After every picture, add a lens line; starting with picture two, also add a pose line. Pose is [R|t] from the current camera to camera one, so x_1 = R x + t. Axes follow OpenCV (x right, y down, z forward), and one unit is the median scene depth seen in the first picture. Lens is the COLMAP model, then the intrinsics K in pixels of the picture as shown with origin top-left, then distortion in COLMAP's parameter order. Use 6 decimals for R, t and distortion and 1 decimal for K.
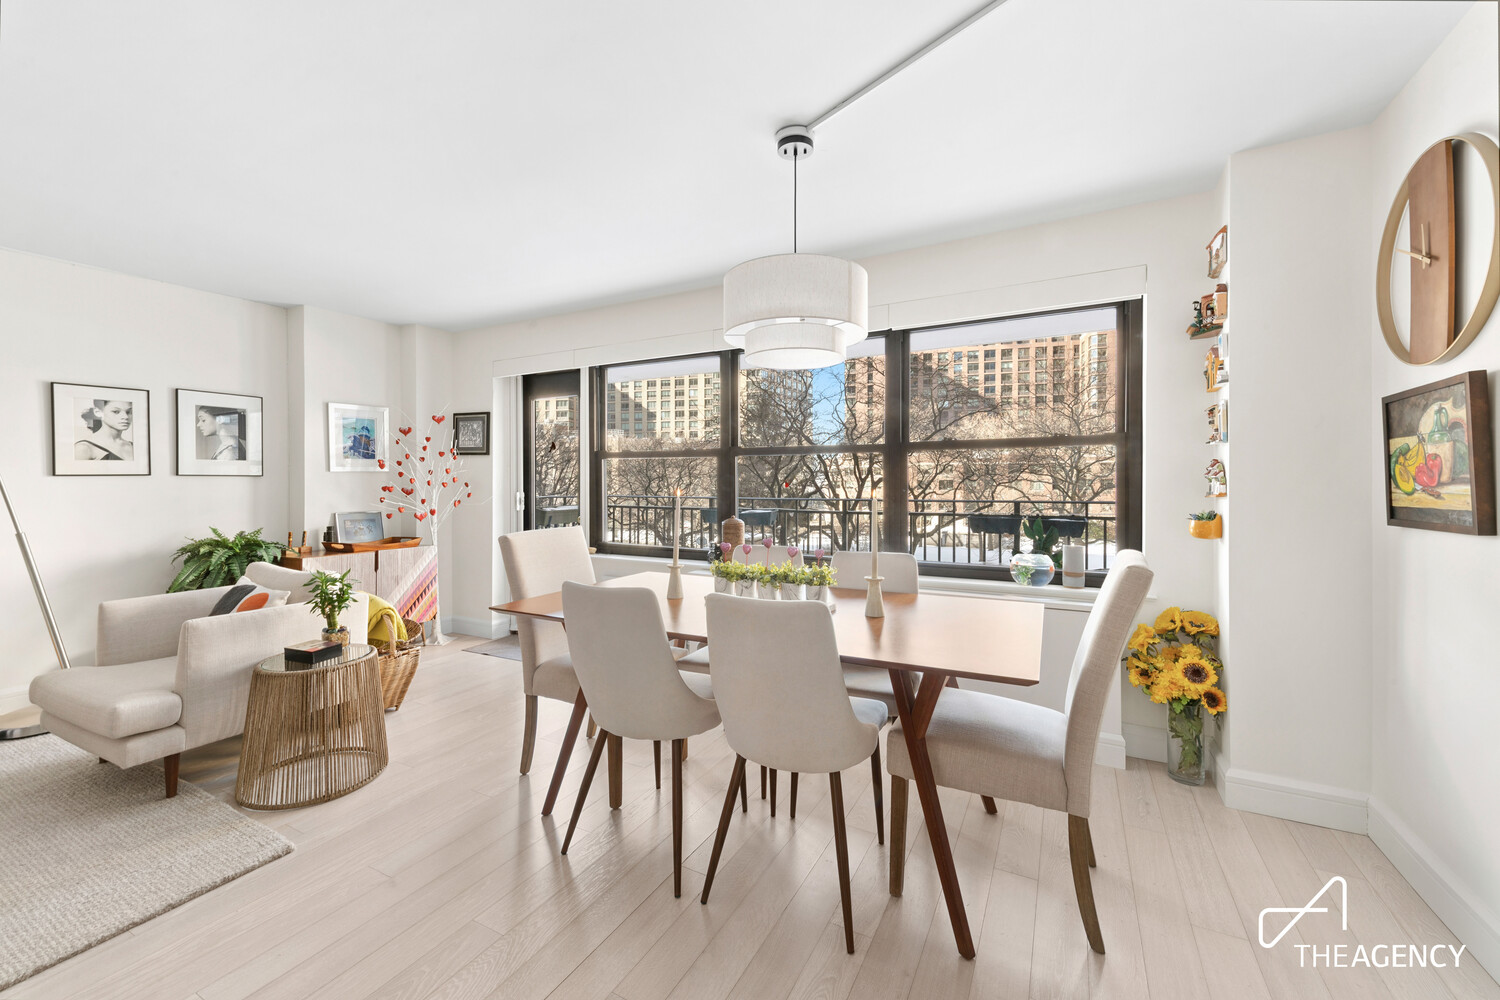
lens RADIAL K [[605.3, 0, 753.6], [0, 605.3, 490.8], [0, 0, 1]] dist [0.019397, 0.000053]
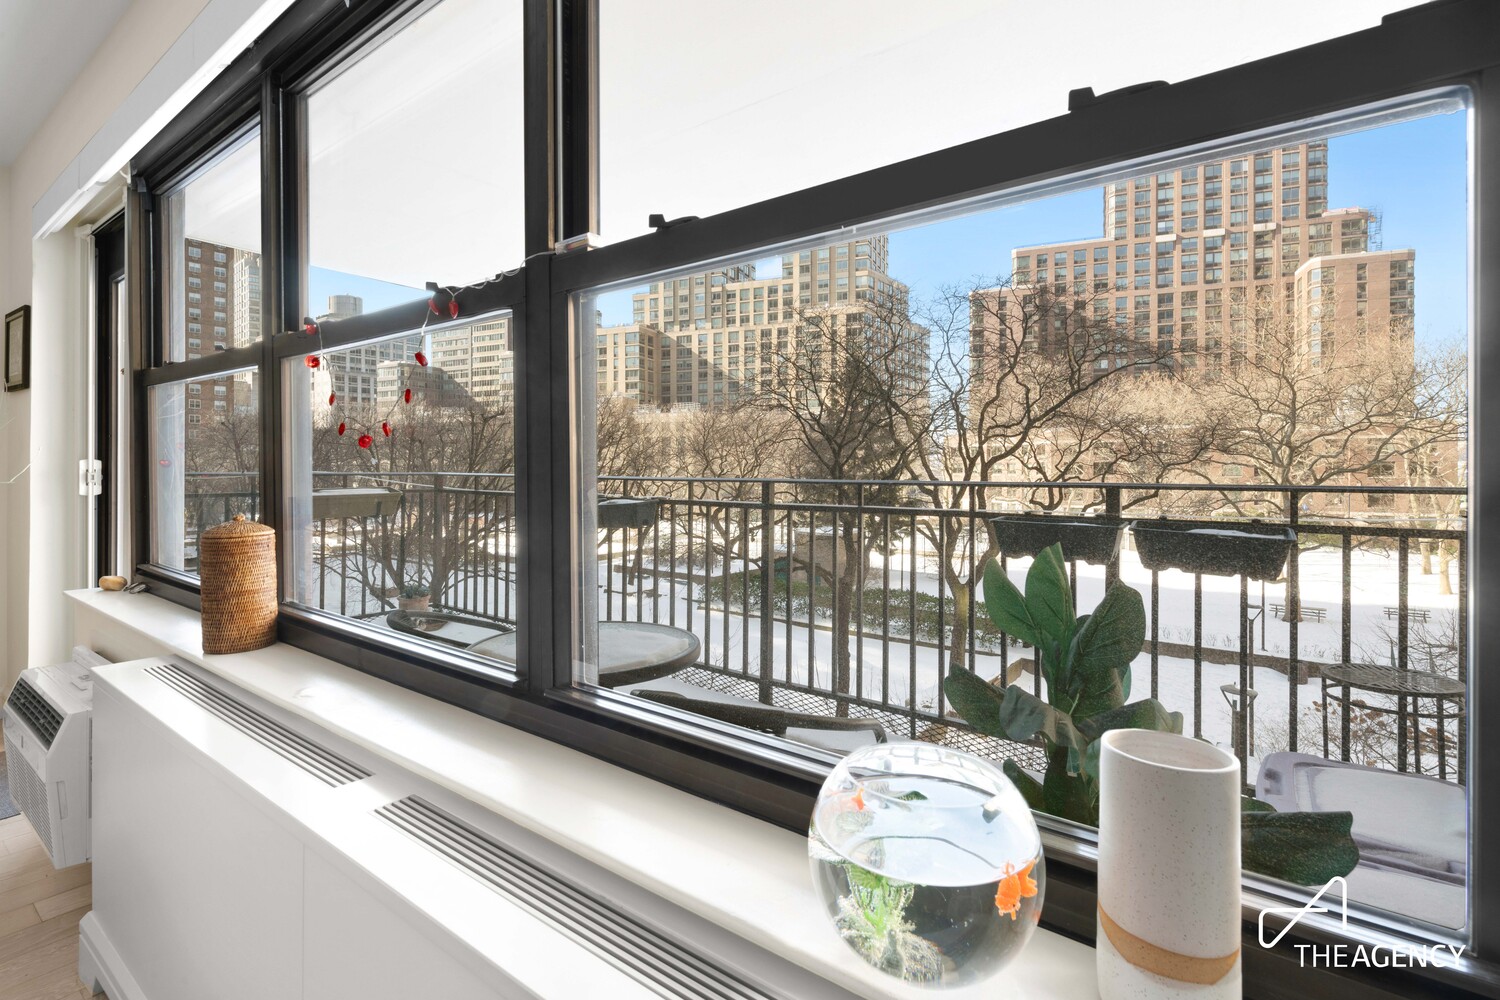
lens RADIAL K [[709.0, 0, 748.0], [0, 709.0, 475.7], [0, 0, 1]] dist [0.002266, 0.000531]
pose [[0.986556, 0.004295, -0.163368, 0.274001], [-0.004216, 0.999991, 0.000832, 0.013056], [0.163370, -0.000132, 0.986565, 0.493483]]
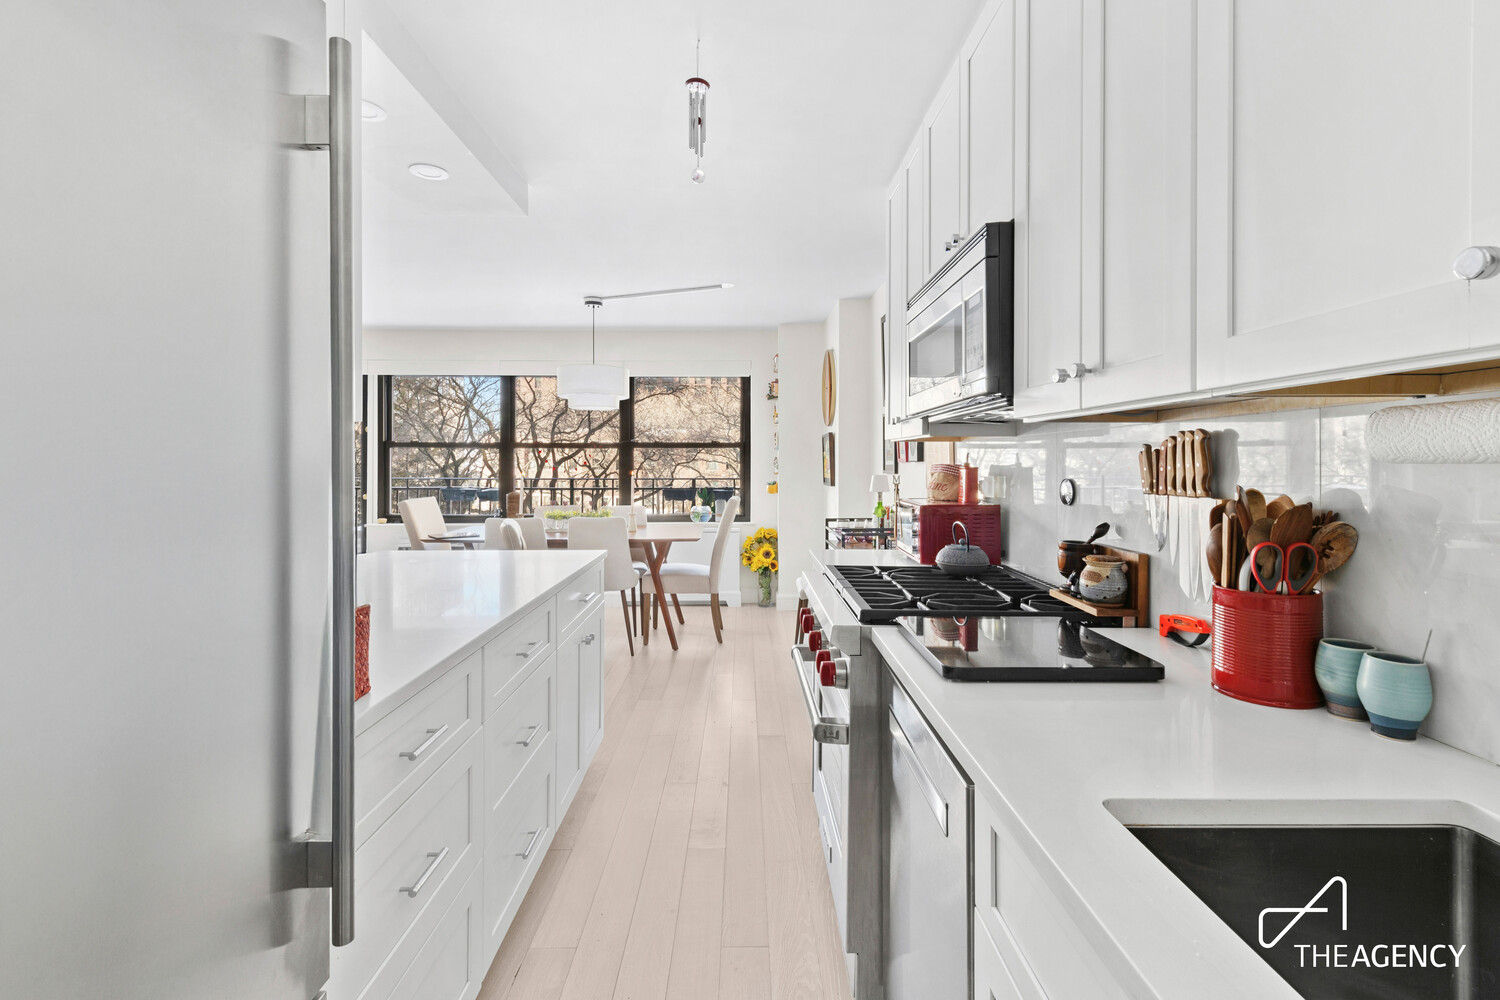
lens RADIAL K [[697.8, 0, 747.7], [0, 697.8, 470.6], [0, 0, 1]] dist [0.000110, 0.000002]
pose [[0.884457, -0.002102, 0.466617, -0.318654], [0.002155, 0.999998, 0.000421, -0.003719], [-0.466617, 0.000633, 0.884459, -0.739144]]
